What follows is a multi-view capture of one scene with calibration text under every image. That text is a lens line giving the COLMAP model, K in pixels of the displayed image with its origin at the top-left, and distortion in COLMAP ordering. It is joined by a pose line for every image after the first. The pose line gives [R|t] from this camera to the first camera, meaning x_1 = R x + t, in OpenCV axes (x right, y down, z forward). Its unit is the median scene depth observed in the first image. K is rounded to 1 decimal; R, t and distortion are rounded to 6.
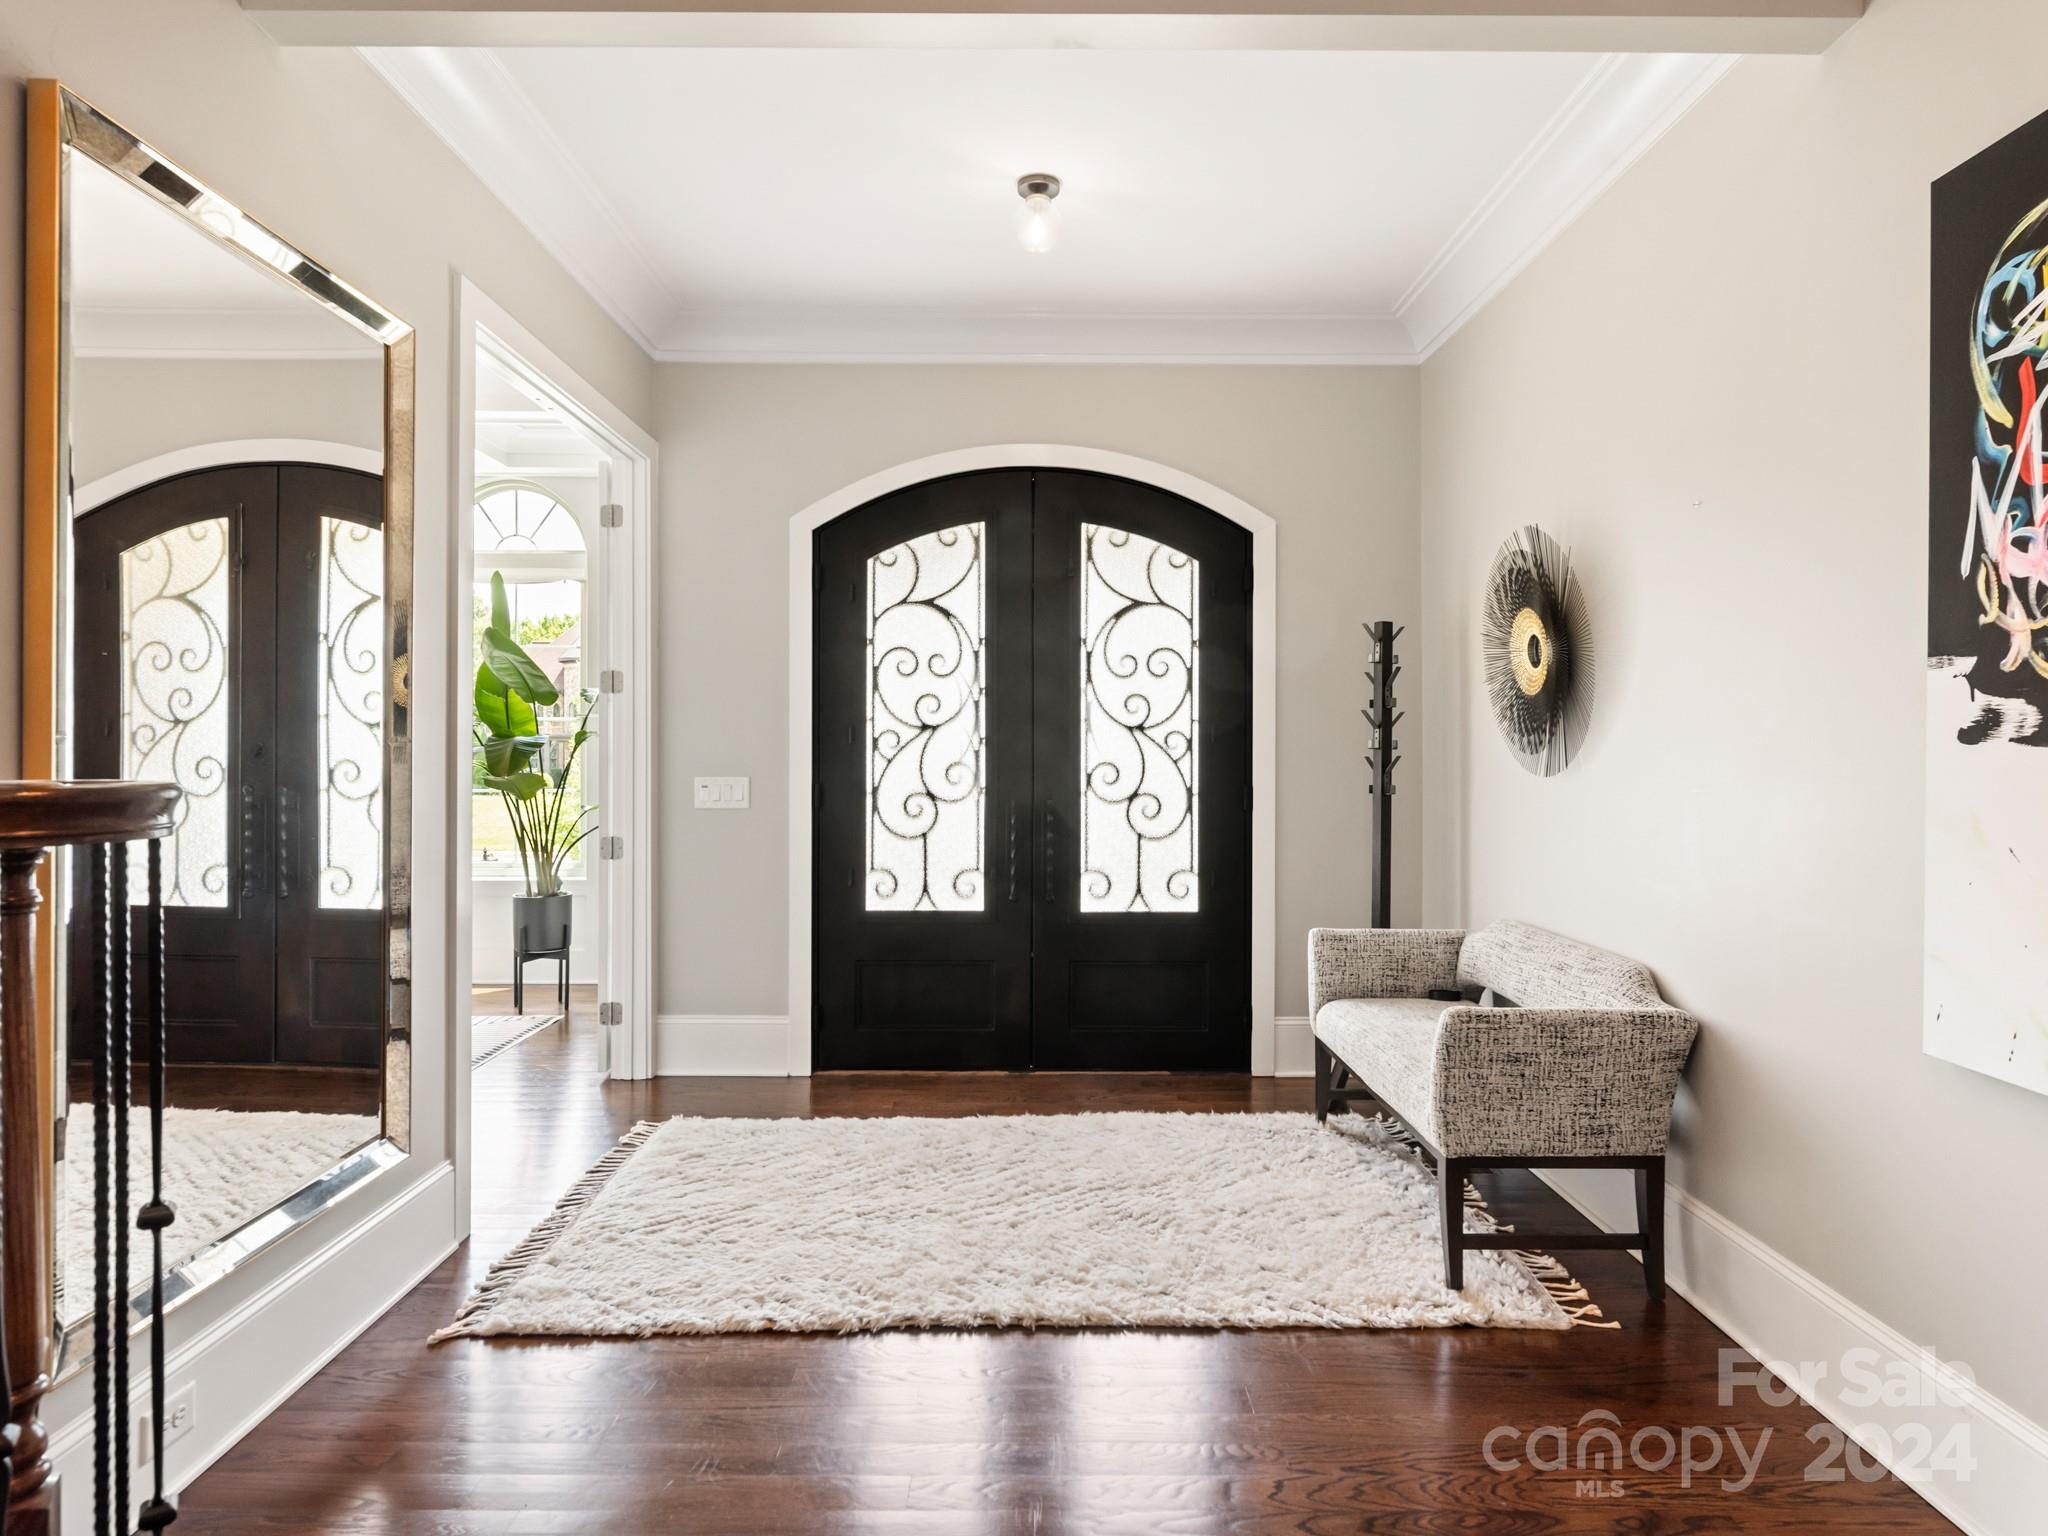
lens RADIAL K [[1204.8, 0, 1023.4], [0, 1204.8, 752.8], [0, 0, 1]] dist [-0.001020, -0.000512]
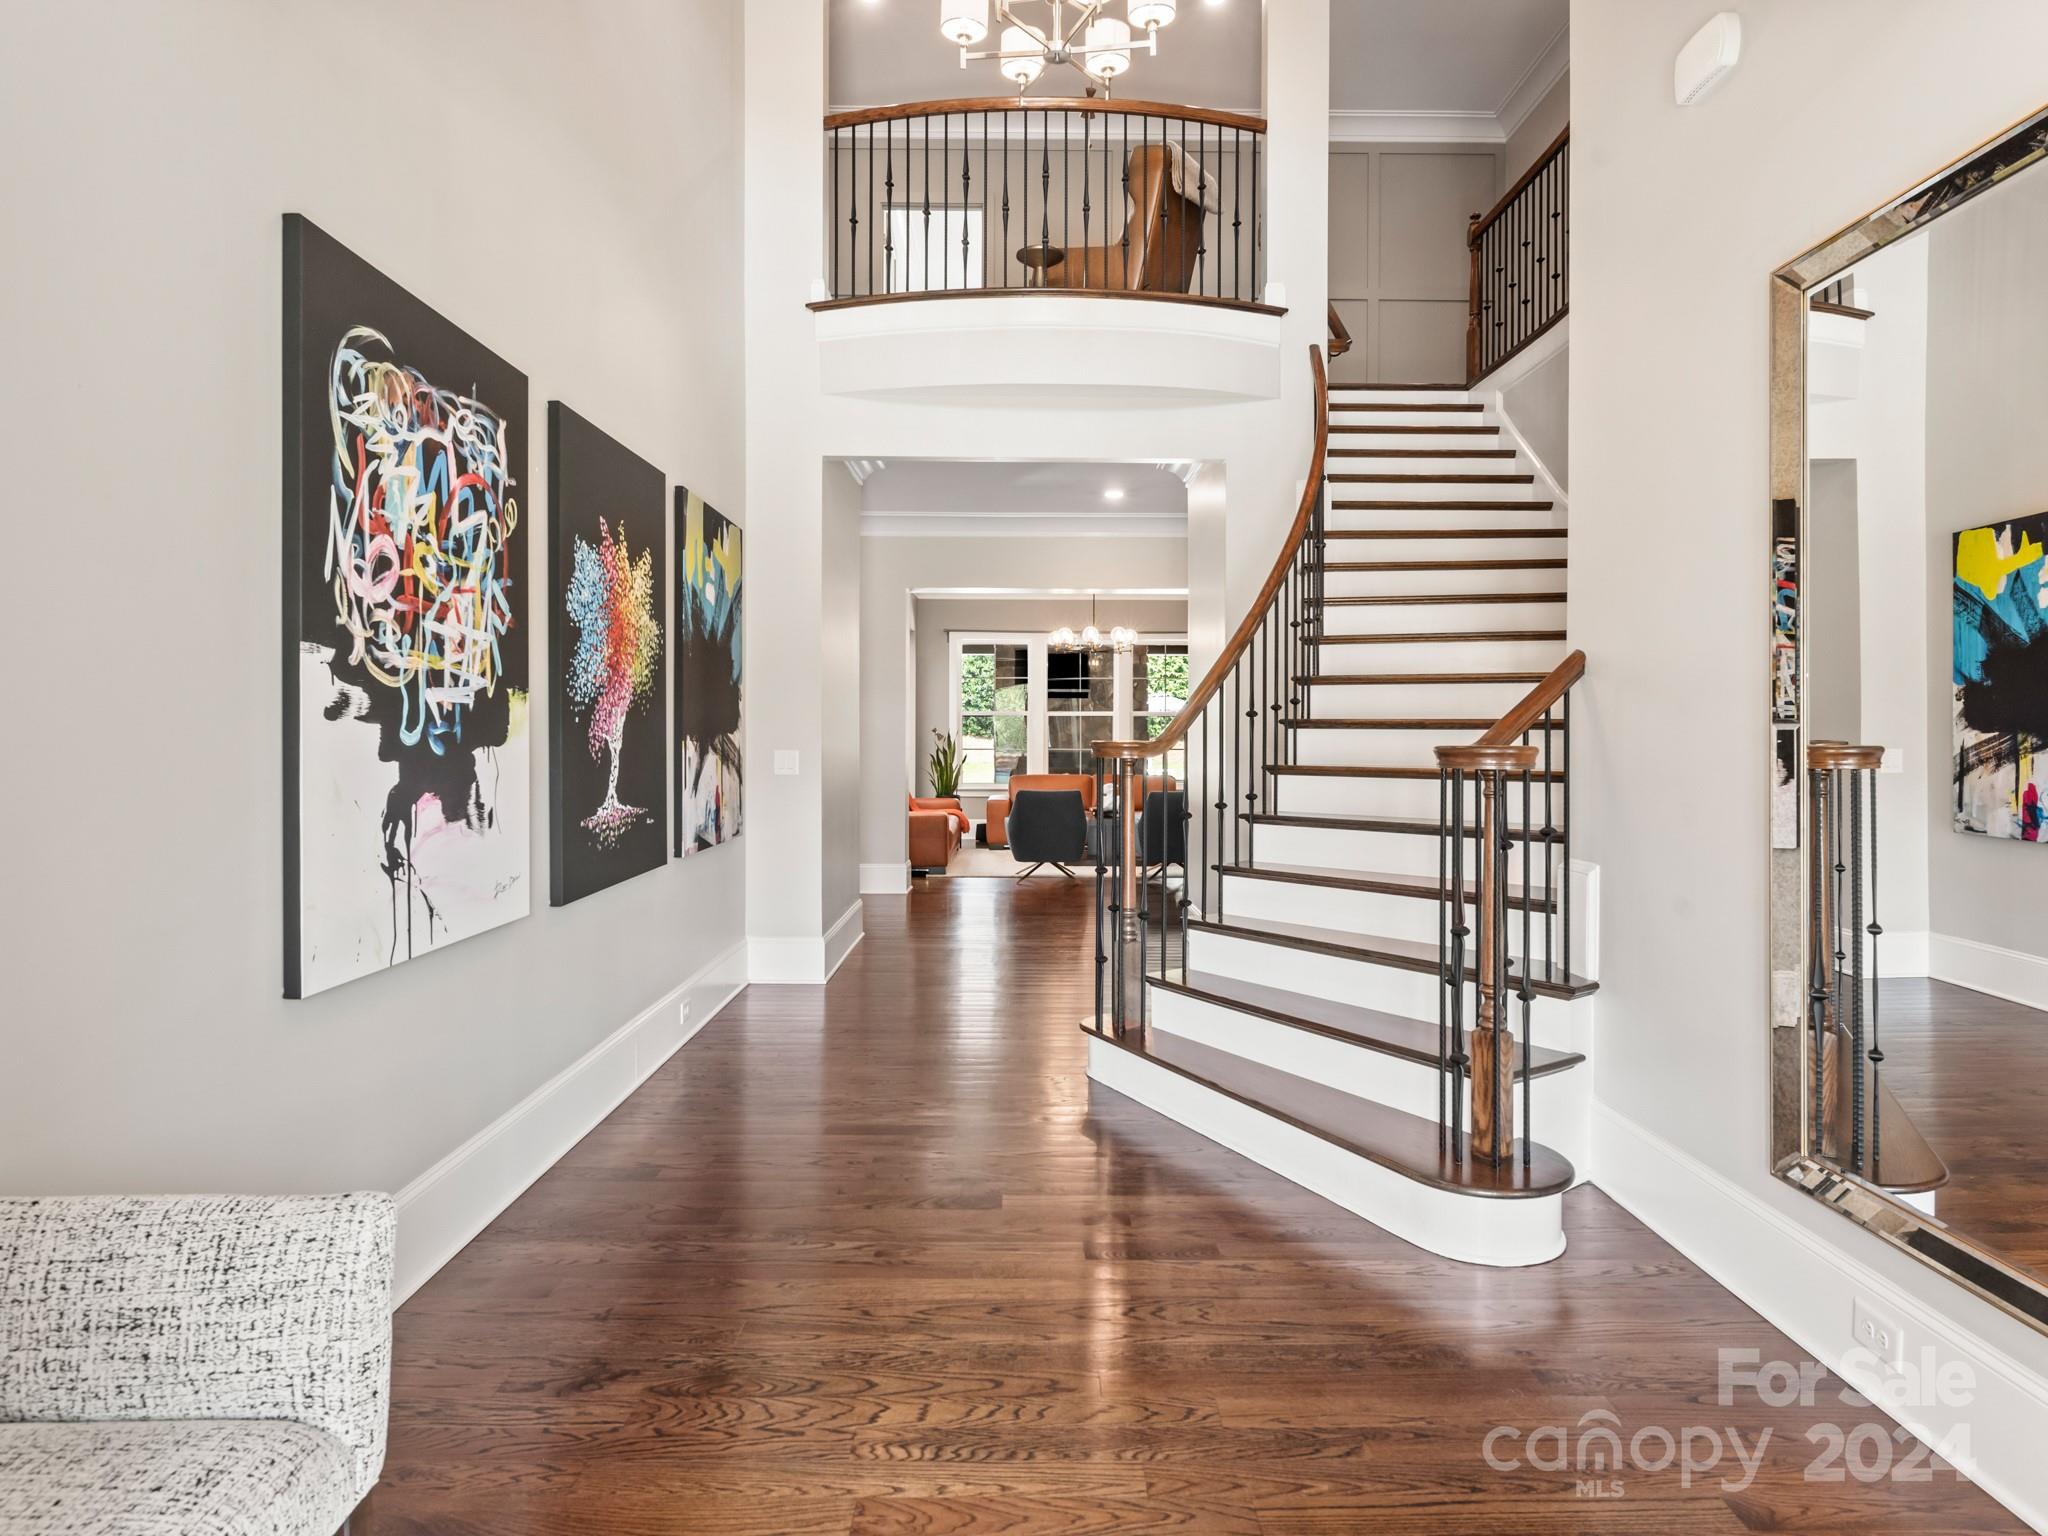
lens RADIAL K [[1204.8, 0, 1023.4], [0, 1204.8, 752.8], [0, 0, 1]] dist [-0.001020, -0.000512]
pose [[-0.999991, -0.003862, -0.002014, 0.093559], [-0.003893, 0.999873, 0.015477, 0.004206], [0.001954, 0.015485, -0.999878, 2.286797]]
